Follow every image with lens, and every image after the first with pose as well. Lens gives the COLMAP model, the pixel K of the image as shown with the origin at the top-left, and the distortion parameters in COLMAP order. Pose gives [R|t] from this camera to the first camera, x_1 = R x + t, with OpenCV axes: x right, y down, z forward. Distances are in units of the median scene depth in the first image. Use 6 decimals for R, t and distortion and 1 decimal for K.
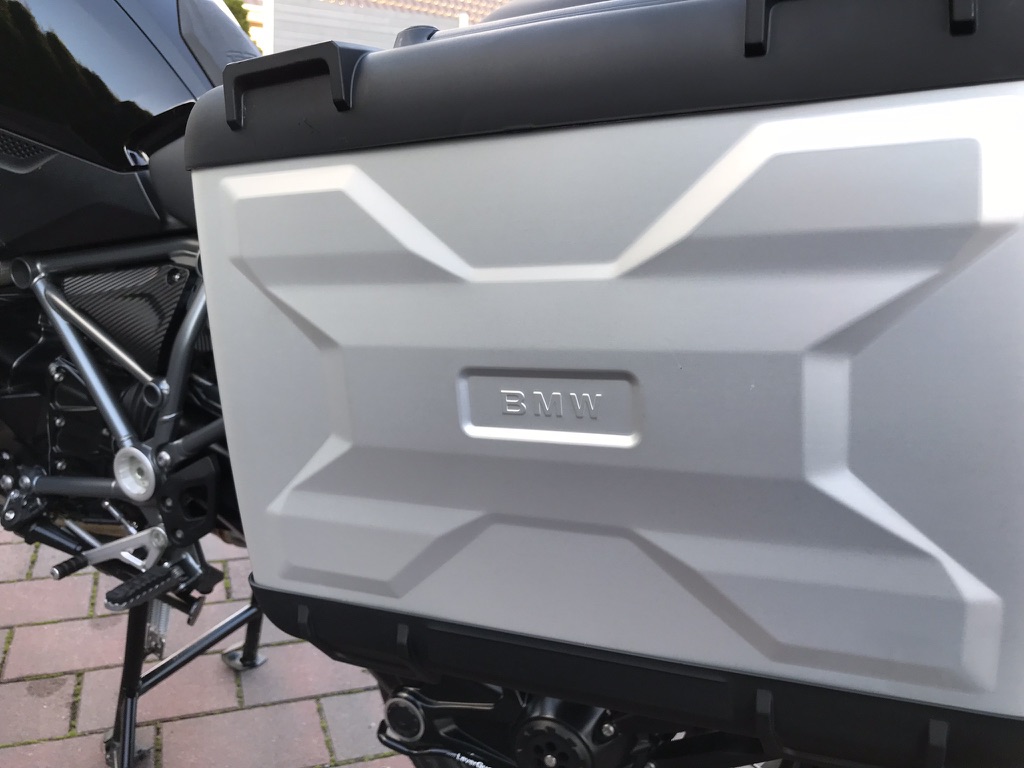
lens RADIAL K [[819.3, 0, 512.0], [0, 819.3, 384.0], [0, 0, 1]] dist [0.004052, -0.001501]
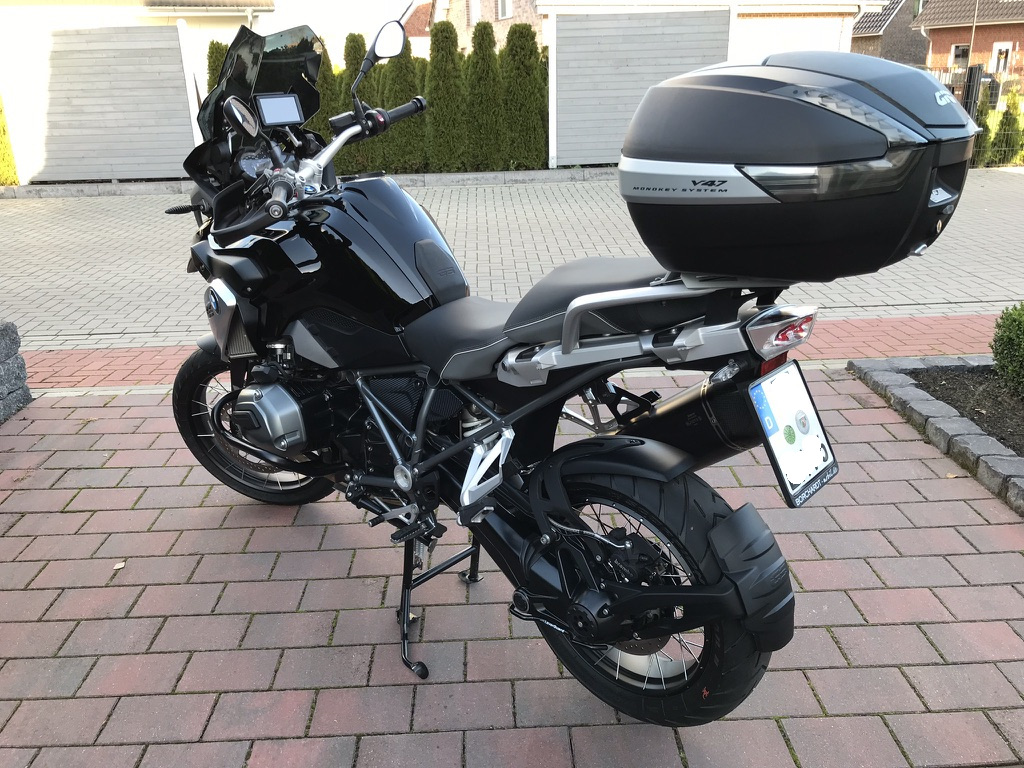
lens RADIAL K [[829.1, 0, 512.0], [0, 829.1, 384.0], [0, 0, 1]] dist [0.033061, -0.059658]
pose [[0.944653, -0.005361, -0.328026, 0.459173], [0.022187, 0.998621, 0.047572, -0.208436], [0.327319, -0.052217, 0.943470, -0.821920]]
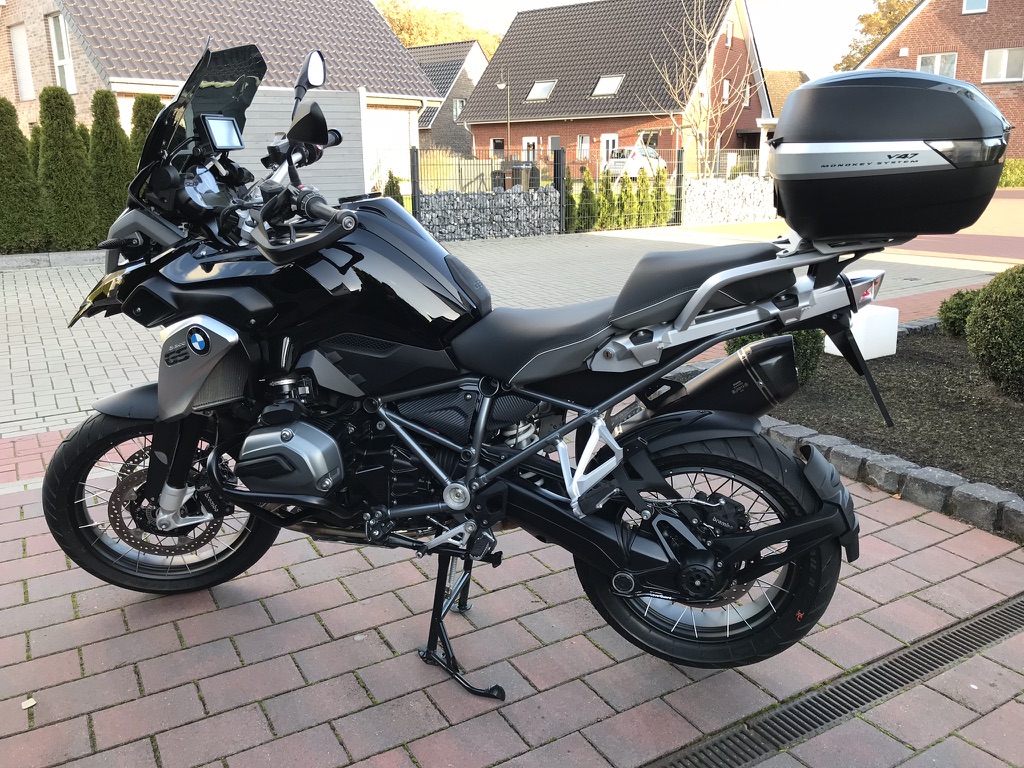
lens RADIAL K [[829.1, 0, 512.0], [0, 829.1, 384.0], [0, 0, 1]] dist [0.033061, -0.059658]
pose [[0.977815, -0.147836, 0.148397, -0.562294], [0.150337, 0.988618, -0.005715, -0.124530], [-0.145863, 0.027898, 0.988911, -0.980115]]
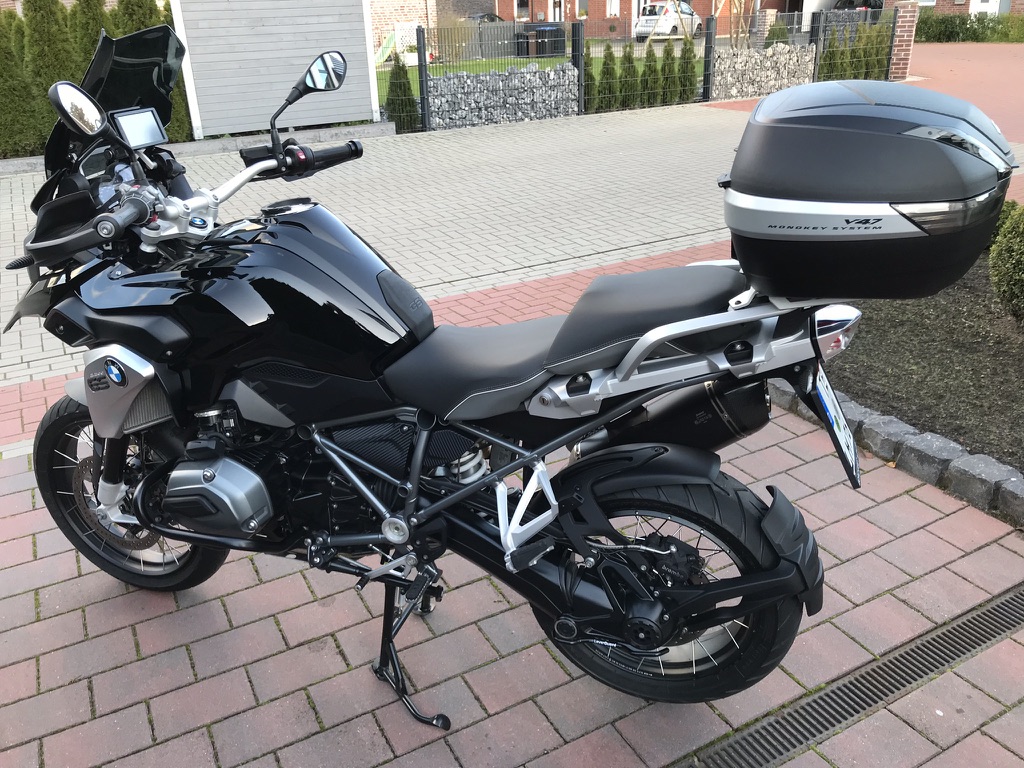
lens RADIAL K [[834.2, 0, 512.0], [0, 834.2, 384.0], [0, 0, 1]] dist [0.003644, -0.016890]
pose [[0.980490, -0.175694, 0.088152, -0.295175], [0.162397, 0.976695, 0.140336, -0.428165], [-0.110753, -0.123283, 0.986172, -0.847129]]
